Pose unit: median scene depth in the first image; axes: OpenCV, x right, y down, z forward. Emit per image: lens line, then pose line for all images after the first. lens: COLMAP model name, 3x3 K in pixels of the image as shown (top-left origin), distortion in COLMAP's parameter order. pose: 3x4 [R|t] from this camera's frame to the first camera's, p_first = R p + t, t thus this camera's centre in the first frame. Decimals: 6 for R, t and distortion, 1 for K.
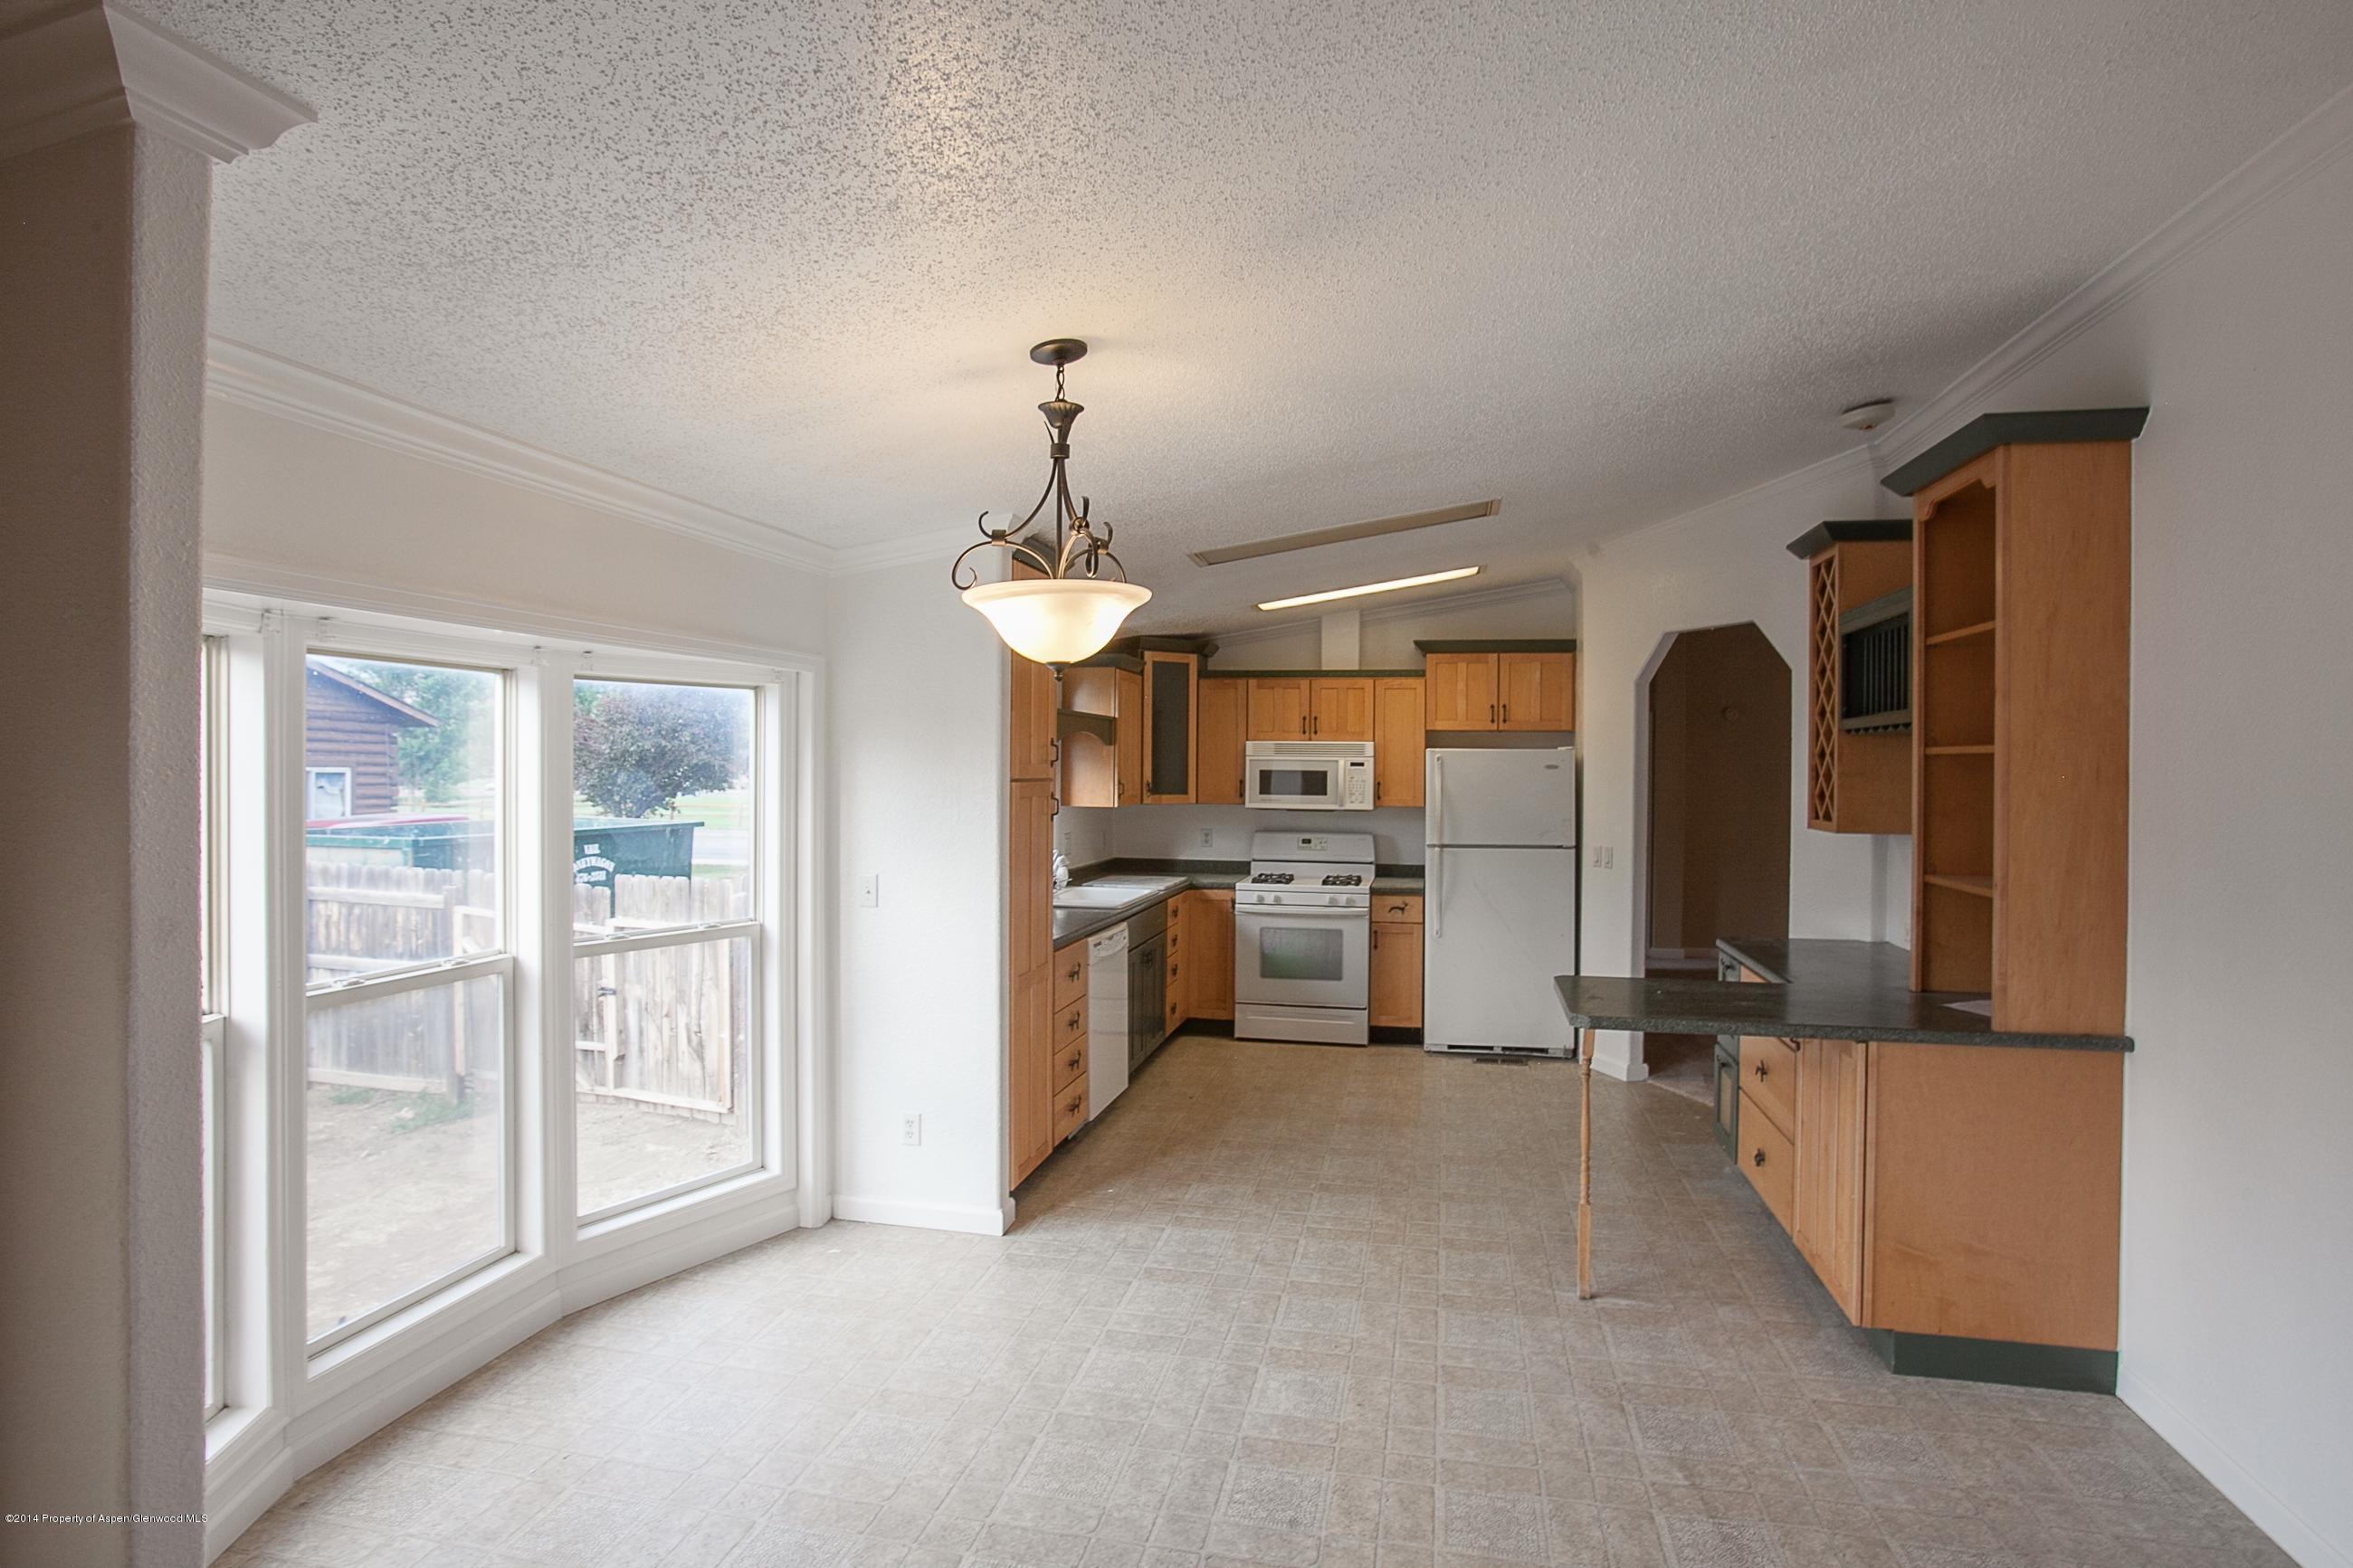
lens RADIAL K [[1257.6, 0, 1175.9], [0, 1257.6, 783.3], [0, 0, 1]] dist [0.001583, 0.000199]
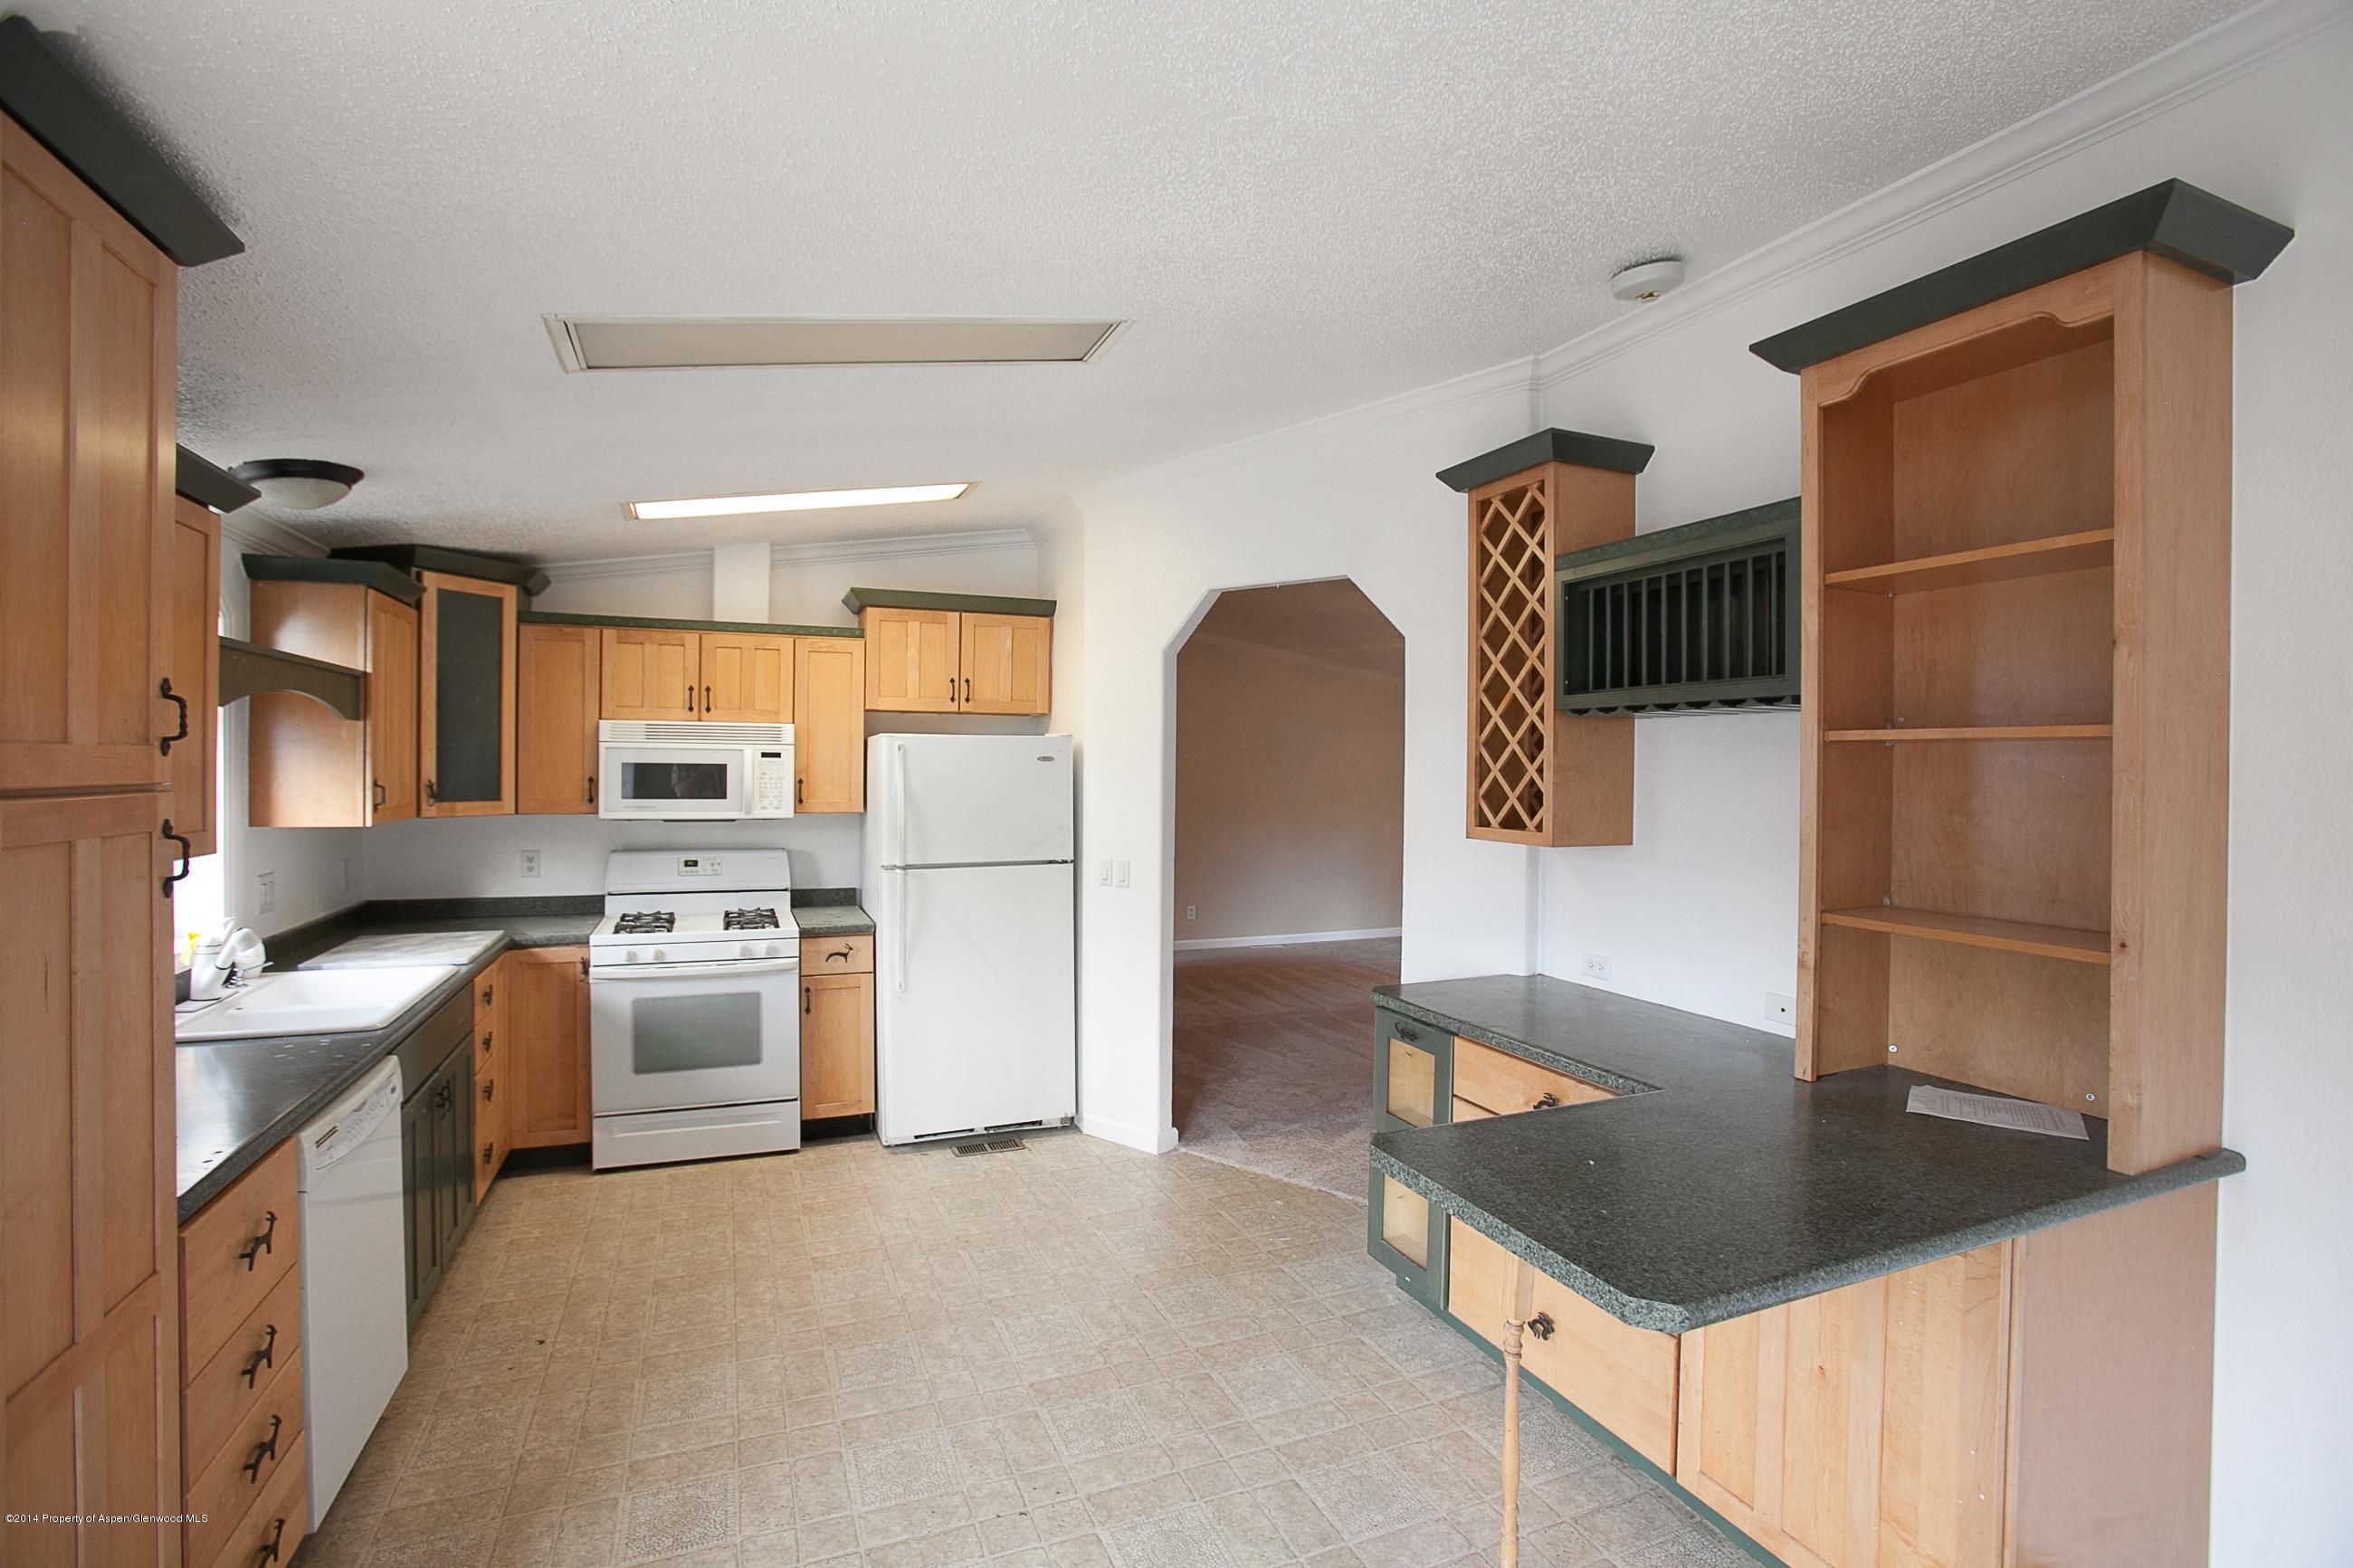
lens RADIAL K [[1100.7, 0, 1193.2], [0, 1100.7, 781.5], [0, 0, 1]] dist [-0.066634, 0.007187]
pose [[0.819370, -0.007889, 0.573211, -0.015188], [0.004479, 0.999963, 0.007361, -0.003316], [-0.573248, -0.003465, 0.819375, 0.363845]]
